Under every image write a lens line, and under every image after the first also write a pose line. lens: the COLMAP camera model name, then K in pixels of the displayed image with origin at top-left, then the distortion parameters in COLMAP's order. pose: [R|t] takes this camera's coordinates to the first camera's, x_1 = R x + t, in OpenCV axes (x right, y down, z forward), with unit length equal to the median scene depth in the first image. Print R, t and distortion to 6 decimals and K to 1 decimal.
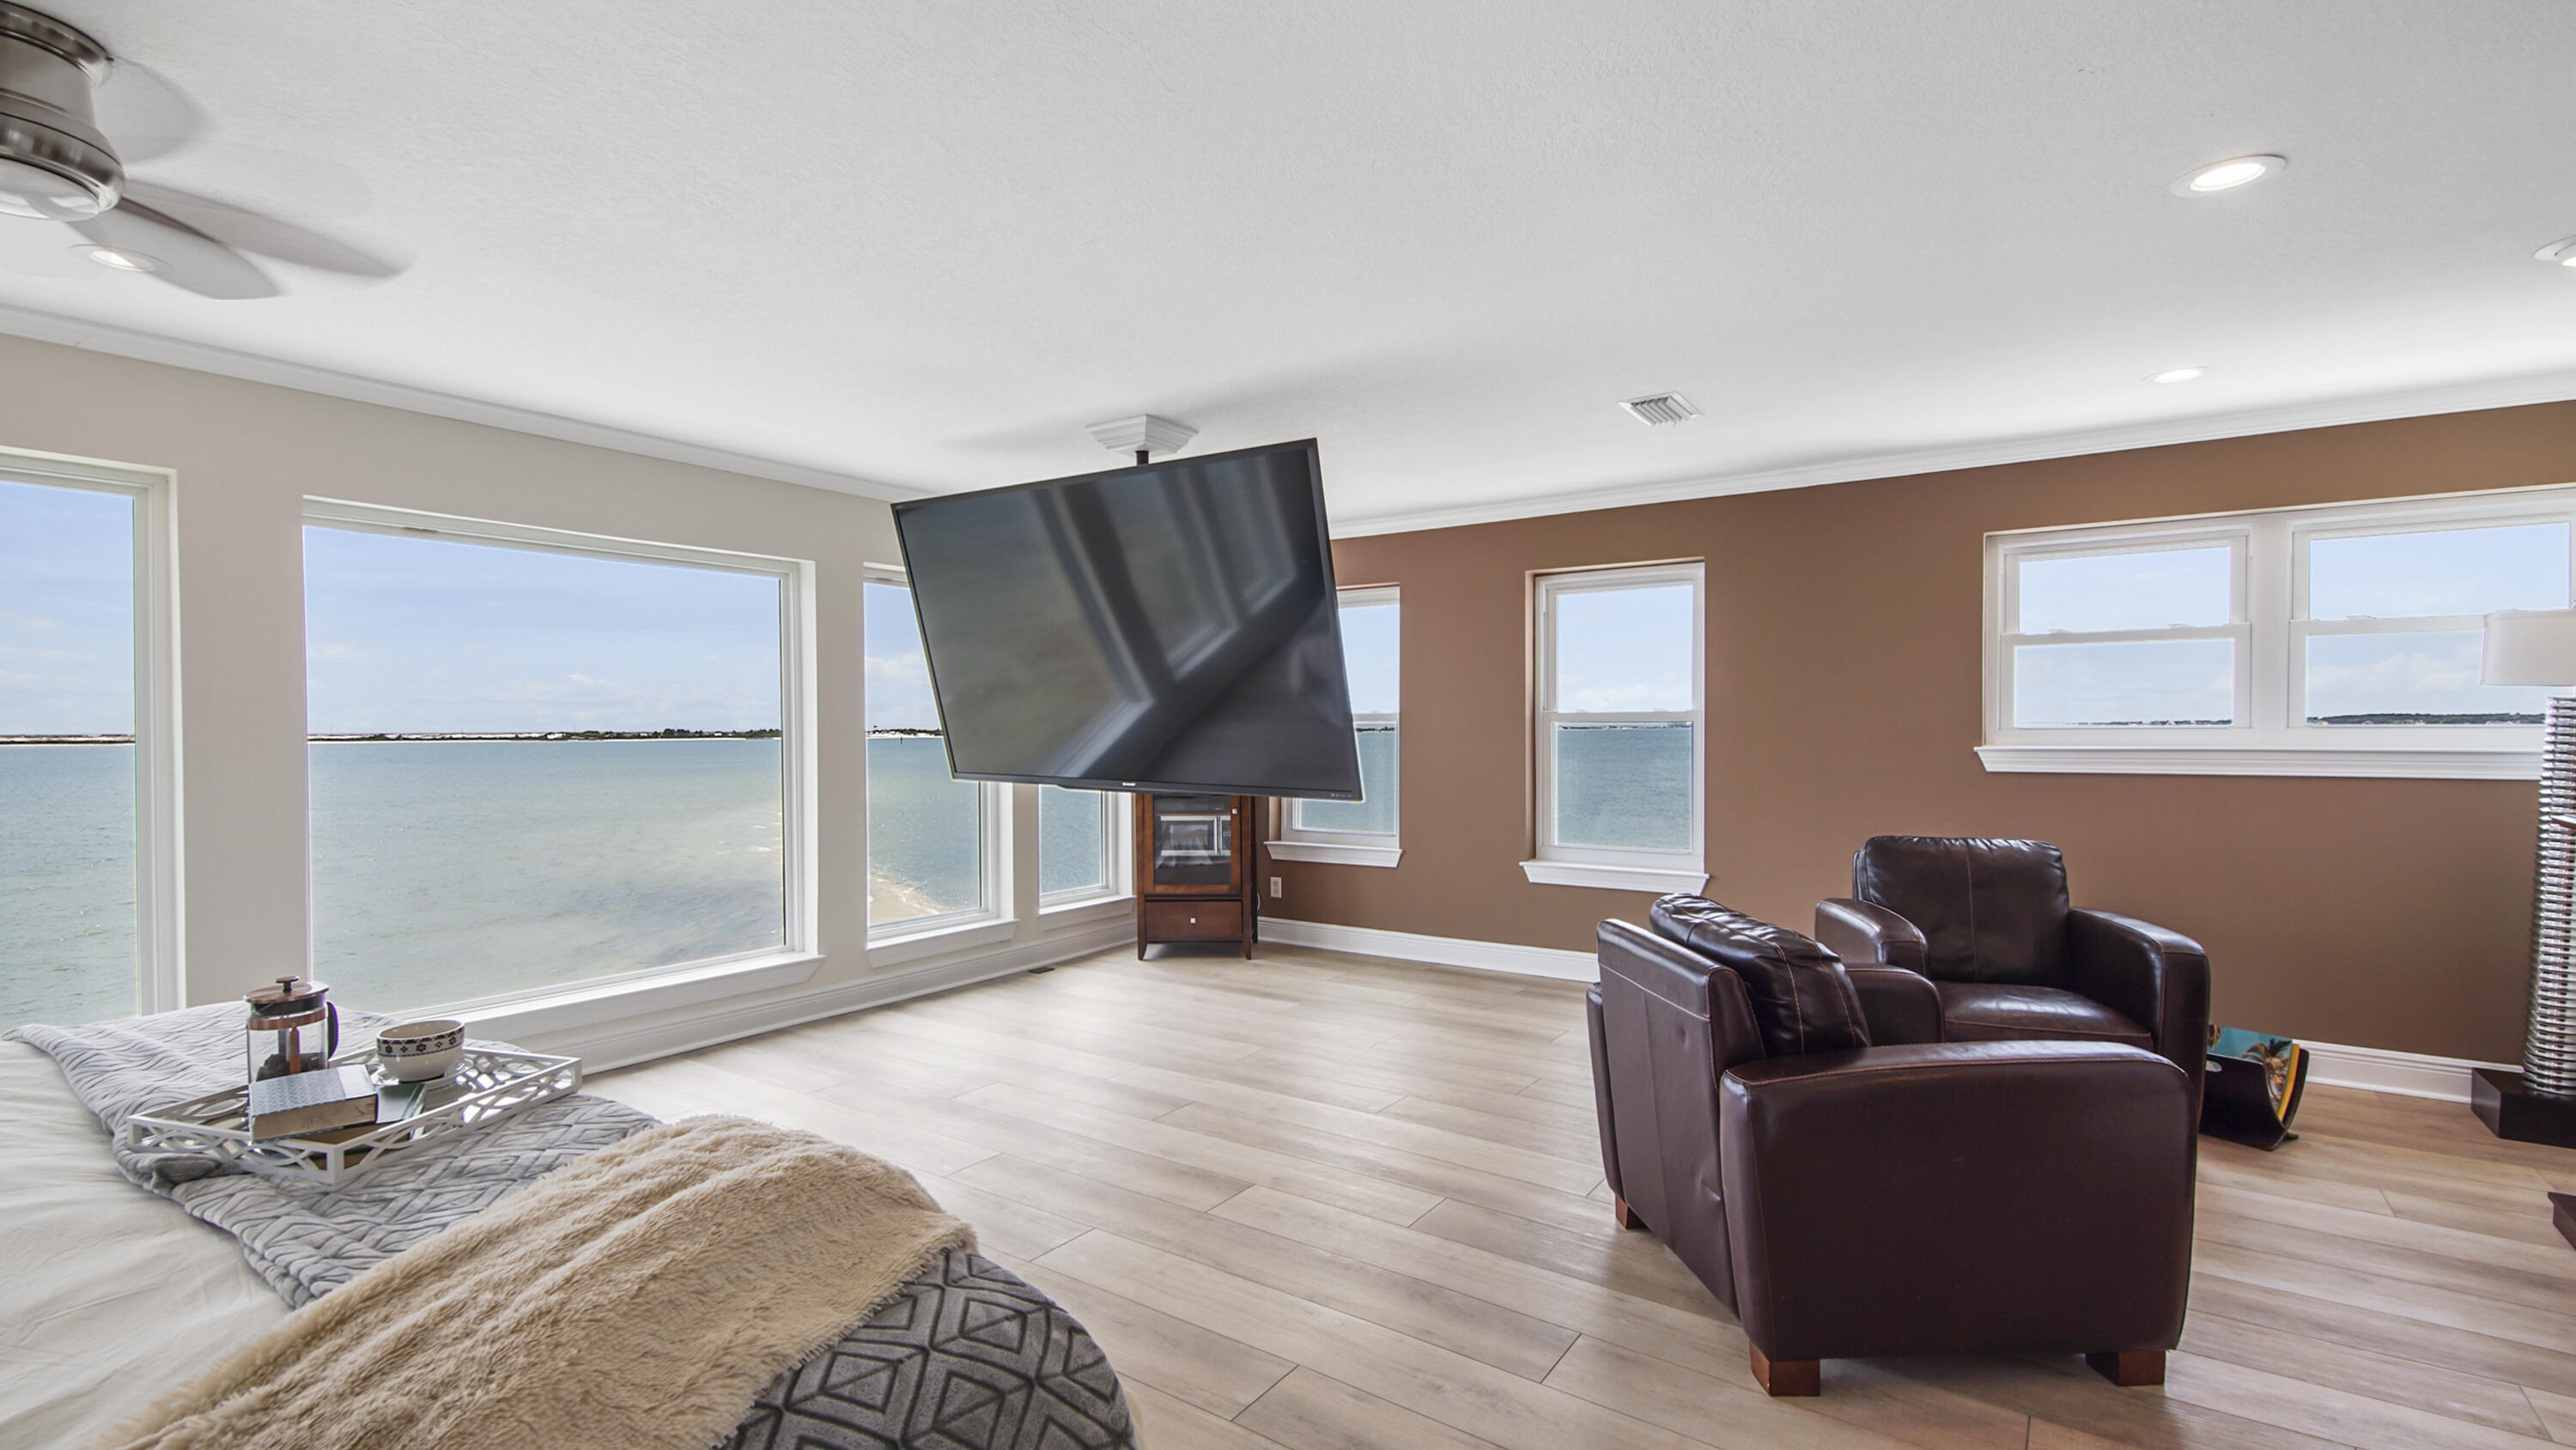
lens RADIAL K [[1118.1, 0, 1297.6], [0, 1118.1, 759.4], [0, 0, 1]] dist [-0.000656, -0.000129]
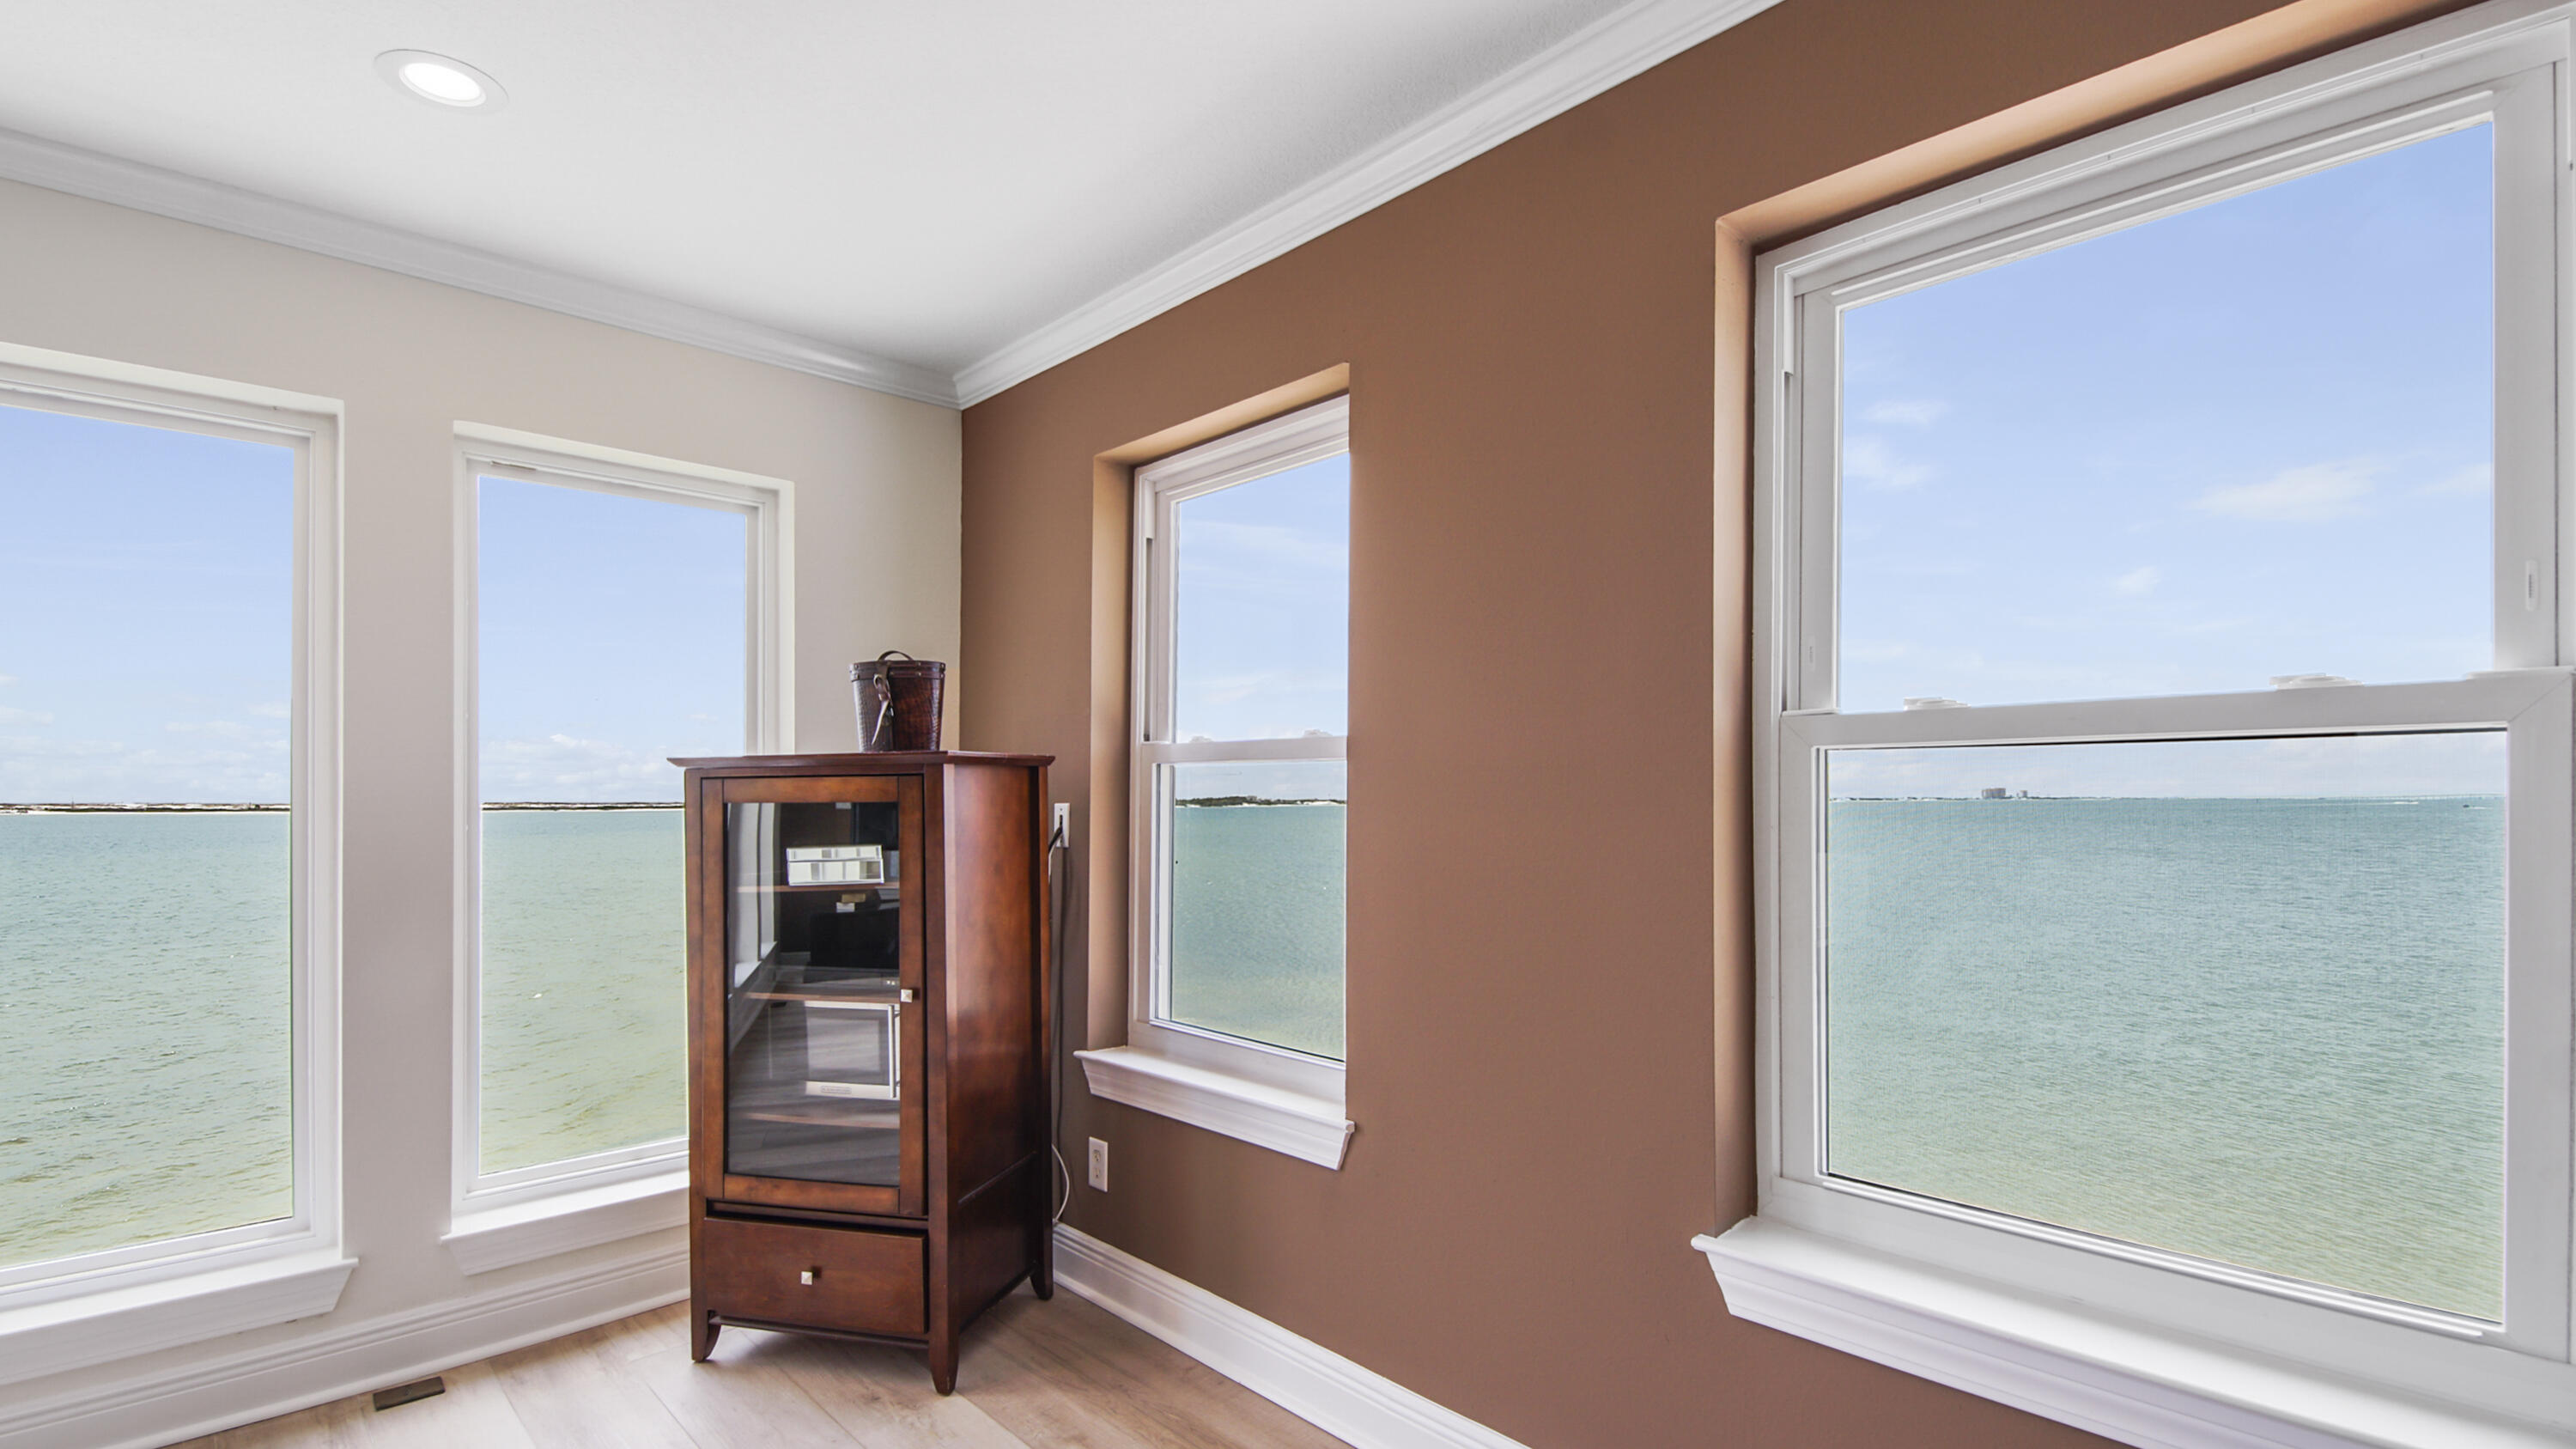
lens RADIAL K [[1175.5, 0, 1280.1], [0, 1175.5, 806.6], [0, 0, 1]] dist [-0.001050, -0.000195]
pose [[0.977652, 0.001273, -0.210228, 0.148974], [-0.005709, 0.999774, -0.020494, -0.008696], [0.210154, 0.021236, 0.977438, 0.644203]]
